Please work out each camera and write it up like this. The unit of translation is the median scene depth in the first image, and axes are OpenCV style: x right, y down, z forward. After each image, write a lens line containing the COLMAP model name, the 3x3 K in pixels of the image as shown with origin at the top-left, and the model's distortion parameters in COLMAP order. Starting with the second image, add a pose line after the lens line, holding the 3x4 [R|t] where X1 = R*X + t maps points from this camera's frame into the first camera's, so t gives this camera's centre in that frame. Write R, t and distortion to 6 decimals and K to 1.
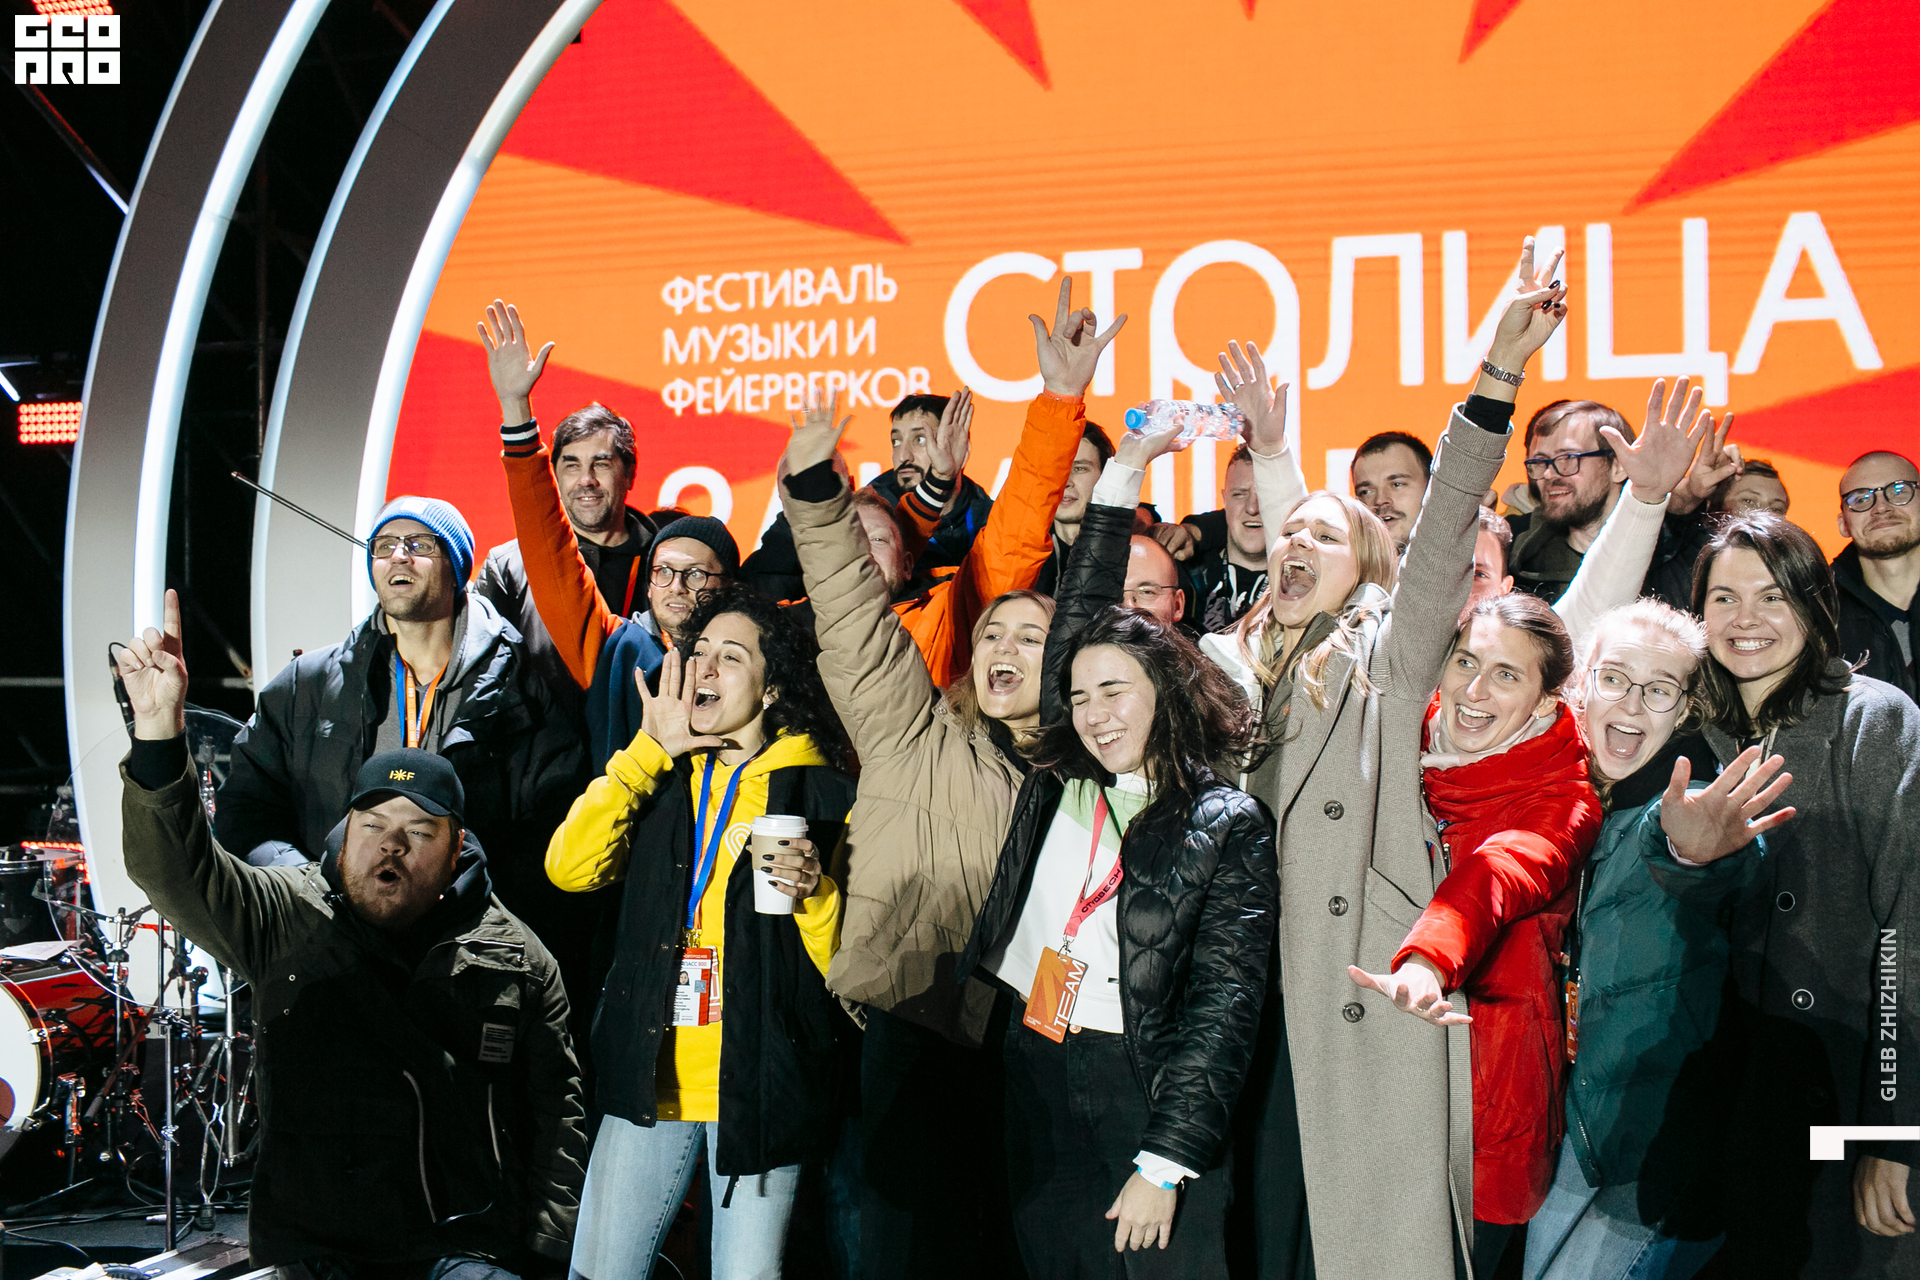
lens RADIAL K [[1902.8, 0, 922.2], [0, 1902.8, 584.5], [0, 0, 1]] dist [-0.081753, 0.106375]
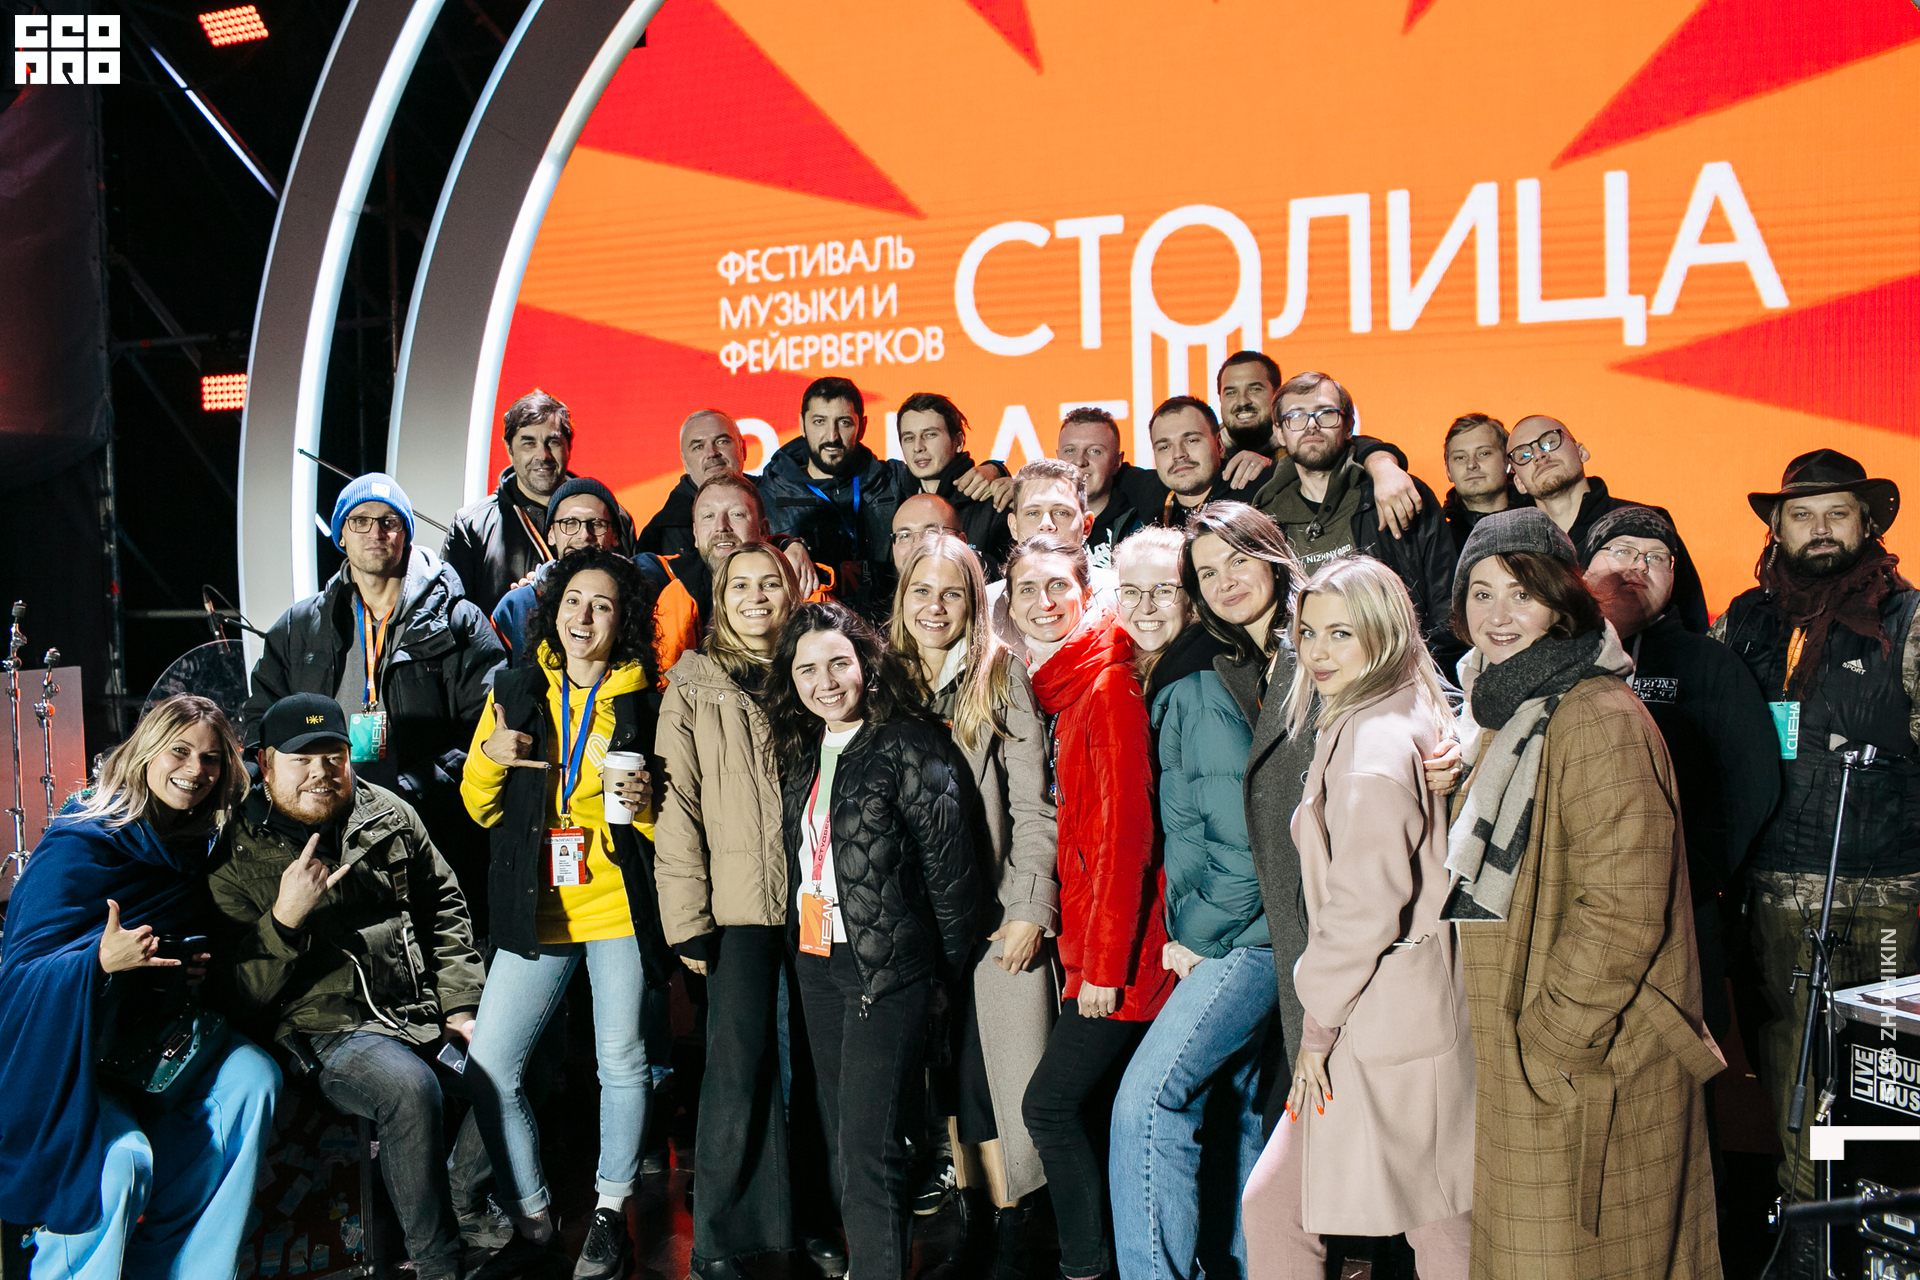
lens RADIAL K [[1902.8, 0, 922.2], [0, 1902.8, 584.5], [0, 0, 1]] dist [-0.081753, 0.106375]
pose [[0.989859, -0.012518, -0.141497, 0.146071], [0.018946, 0.998844, 0.044171, -0.011436], [0.140781, -0.046404, 0.988953, -0.118874]]
